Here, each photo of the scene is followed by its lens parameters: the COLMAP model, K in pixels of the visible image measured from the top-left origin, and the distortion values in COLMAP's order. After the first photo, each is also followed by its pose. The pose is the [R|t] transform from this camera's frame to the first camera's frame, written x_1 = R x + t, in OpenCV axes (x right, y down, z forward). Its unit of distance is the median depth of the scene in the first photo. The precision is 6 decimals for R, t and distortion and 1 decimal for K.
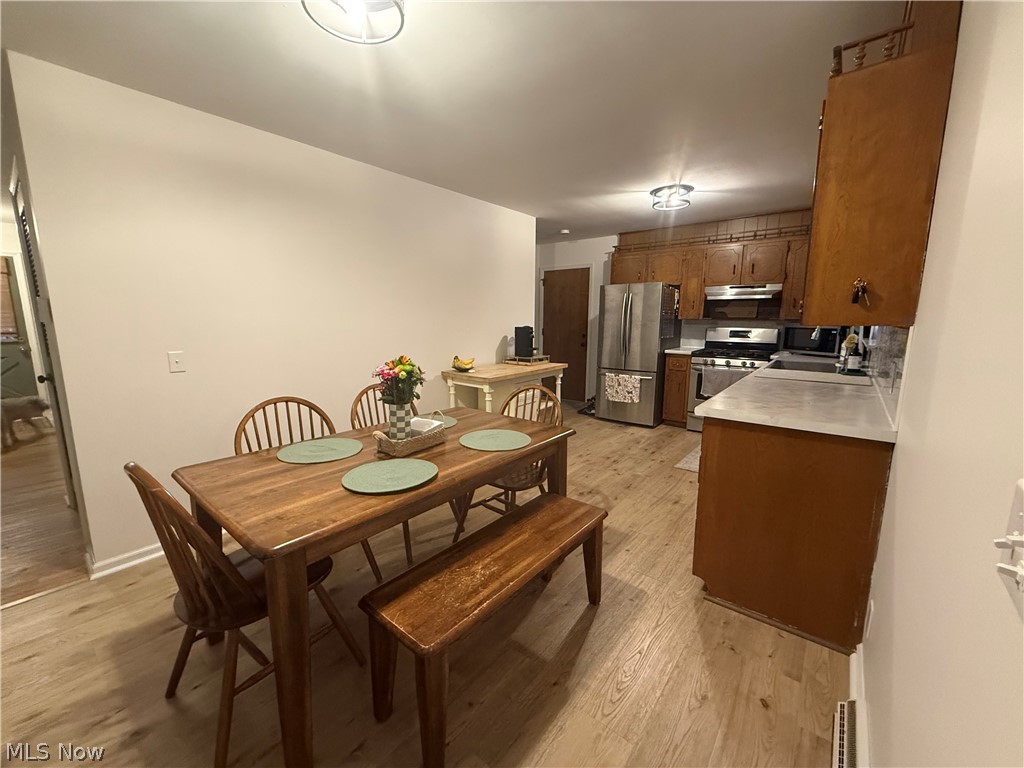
lens RADIAL K [[409.6, 0, 507.3], [0, 409.6, 382.5], [0, 0, 1]] dist [0.000334, -0.000227]
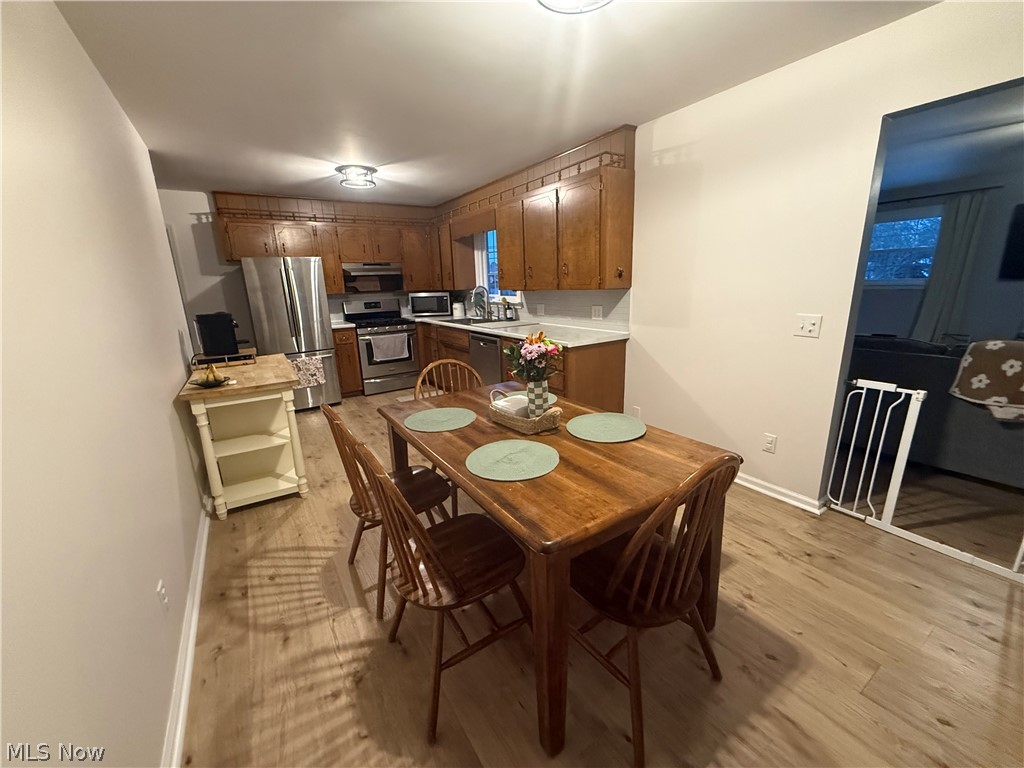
lens RADIAL K [[409.6, 0, 510.1], [0, 409.6, 383.4], [0, 0, 1]] dist [0.000334, -0.000227]
pose [[0.299946, -0.242061, 0.922734, -0.567204], [0.186470, 0.963489, 0.192138, -0.069062], [-0.935554, 0.114431, 0.334132, 0.338543]]
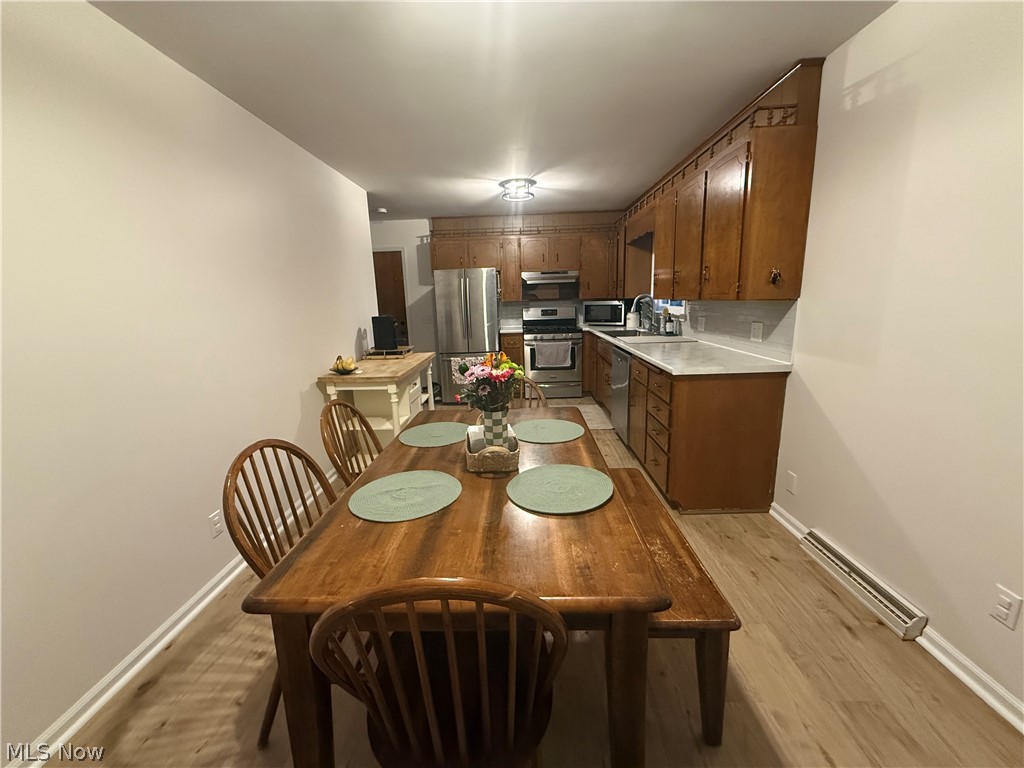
lens RADIAL K [[409.6, 0, 508.2], [0, 409.6, 383.5], [0, 0, 1]] dist [0.000334, -0.000227]
pose [[0.790794, -0.152995, 0.592653, -0.340751], [0.131168, 0.988122, 0.080066, -0.030892], [-0.597863, 0.014421, 0.801469, 0.144010]]
